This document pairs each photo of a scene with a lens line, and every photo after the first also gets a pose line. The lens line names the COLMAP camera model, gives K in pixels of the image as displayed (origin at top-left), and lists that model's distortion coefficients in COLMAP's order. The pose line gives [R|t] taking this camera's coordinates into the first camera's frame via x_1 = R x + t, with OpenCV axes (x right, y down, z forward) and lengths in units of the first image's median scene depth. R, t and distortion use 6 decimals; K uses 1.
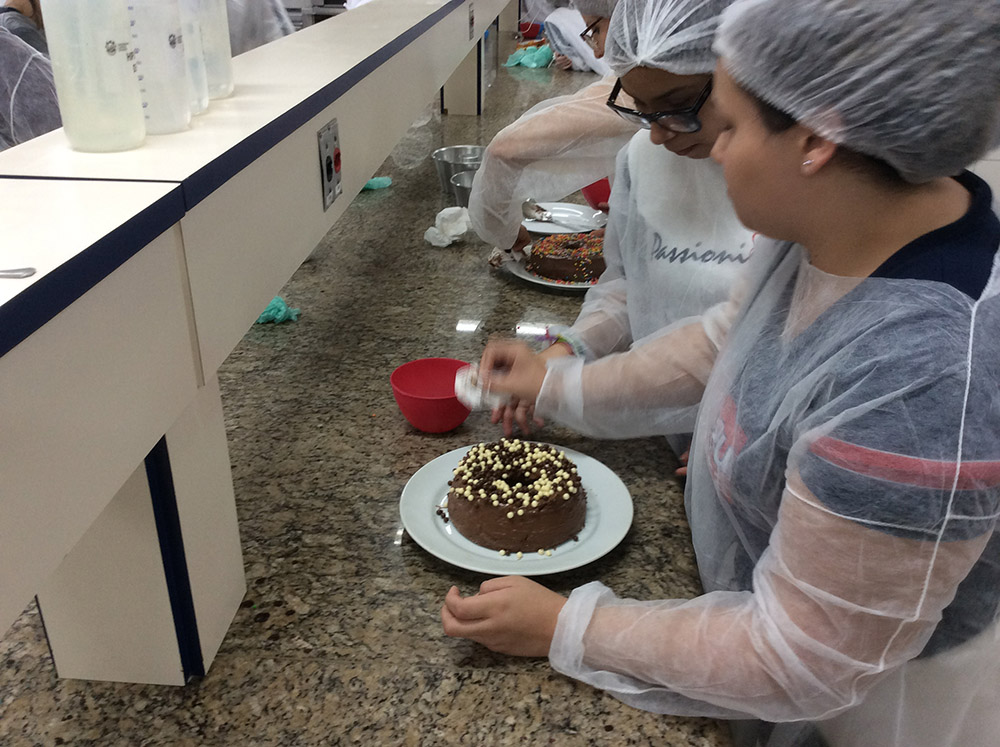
lens RADIAL K [[929.6, 0, 500.0], [0, 929.6, 373.5], [0, 0, 1]] dist [0.095499, -0.228521]
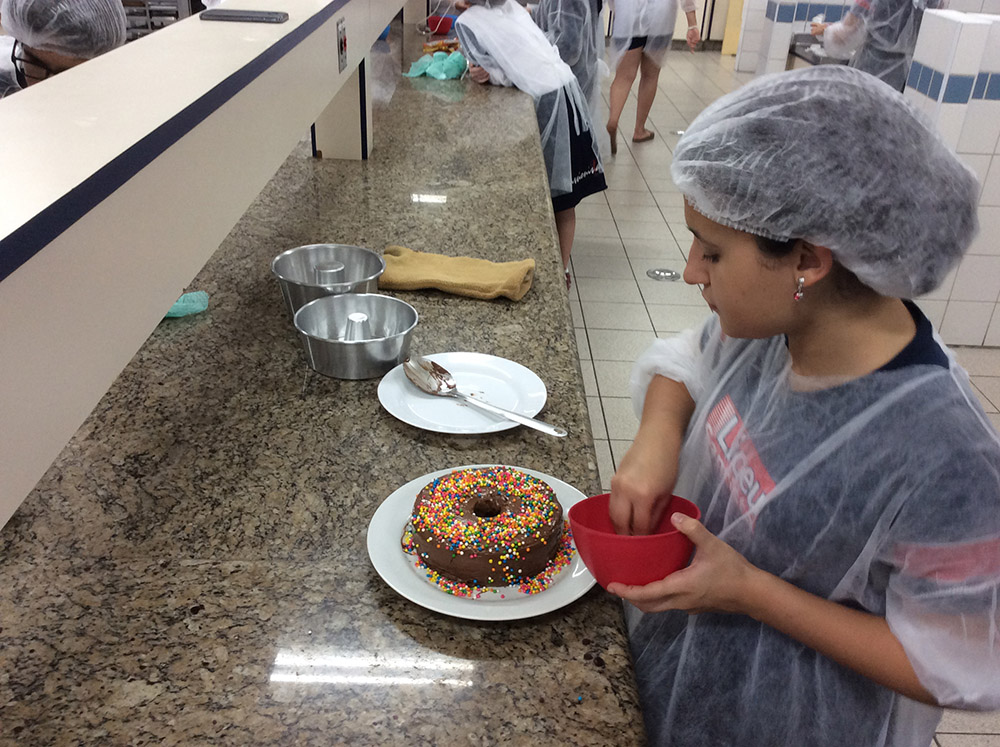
lens RADIAL K [[929.6, 0, 500.0], [0, 929.6, 373.5], [0, 0, 1]] dist [0.095499, -0.228521]
pose [[0.996525, -0.009193, 0.082782, 0.016788], [0.007121, 0.999655, 0.025294, -0.097108], [-0.082986, -0.024617, 0.996247, 0.192983]]
